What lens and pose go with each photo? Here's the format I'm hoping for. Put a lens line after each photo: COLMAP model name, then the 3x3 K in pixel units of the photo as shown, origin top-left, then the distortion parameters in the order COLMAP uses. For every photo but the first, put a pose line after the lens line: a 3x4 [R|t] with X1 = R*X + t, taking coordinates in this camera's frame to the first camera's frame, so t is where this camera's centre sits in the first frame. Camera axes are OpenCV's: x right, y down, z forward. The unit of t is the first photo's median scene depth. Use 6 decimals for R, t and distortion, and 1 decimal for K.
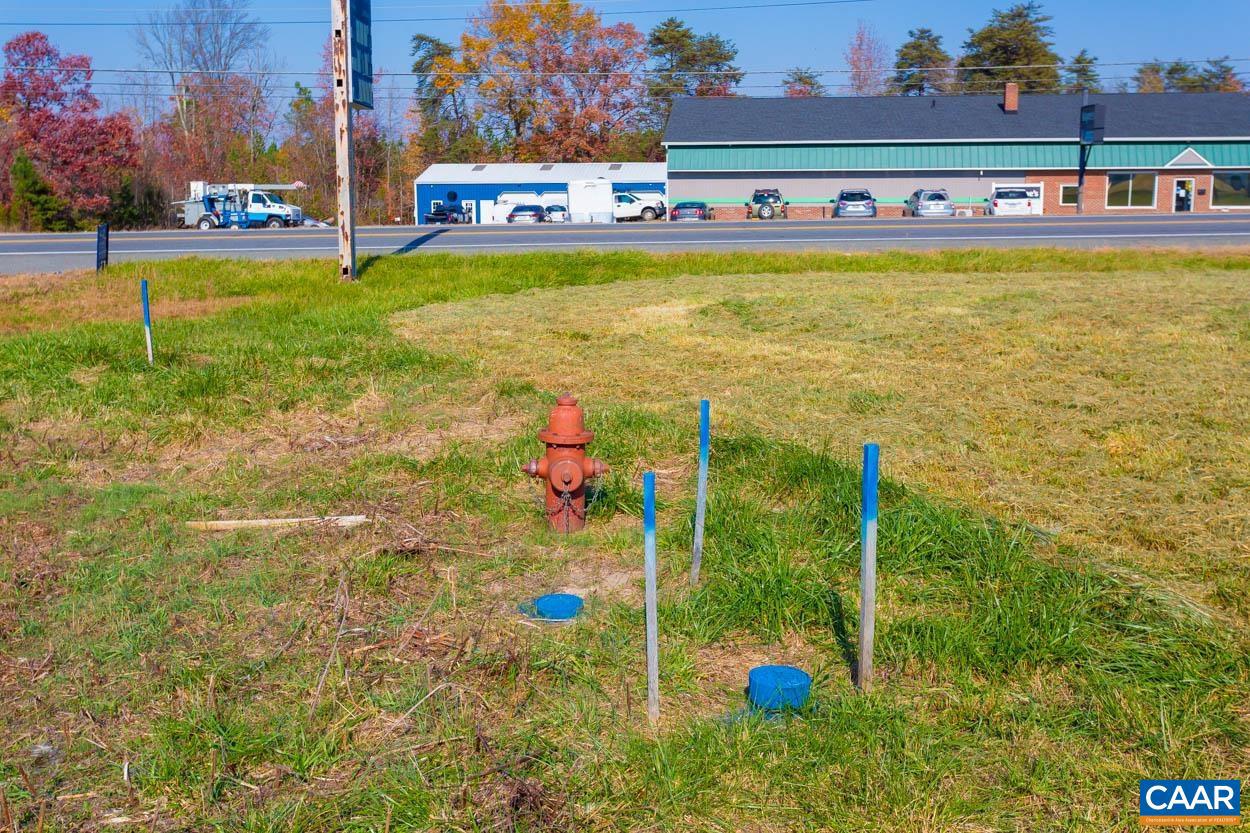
lens RADIAL K [[1418.6, 0, 625.0], [0, 1418.6, 416.5], [0, 0, 1]] dist [-0.134911, 0.338398]
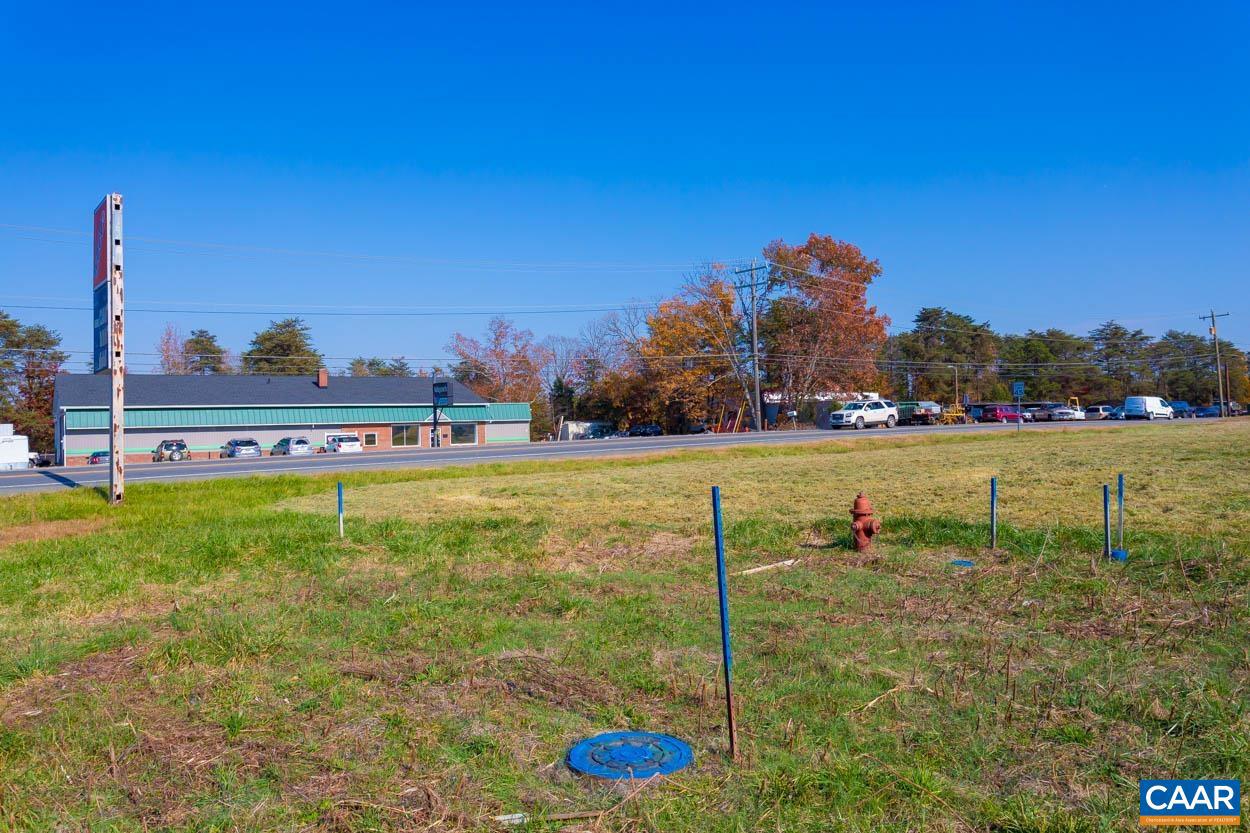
lens RADIAL K [[965.5, 0, 625.0], [0, 965.5, 416.5], [0, 0, 1]] dist [-0.000400, -0.000190]
pose [[0.734036, -0.001141, 0.679109, -0.213438], [0.127561, 0.982431, -0.136228, 0.001973], [-0.667022, 0.186624, 0.721285, 0.017648]]
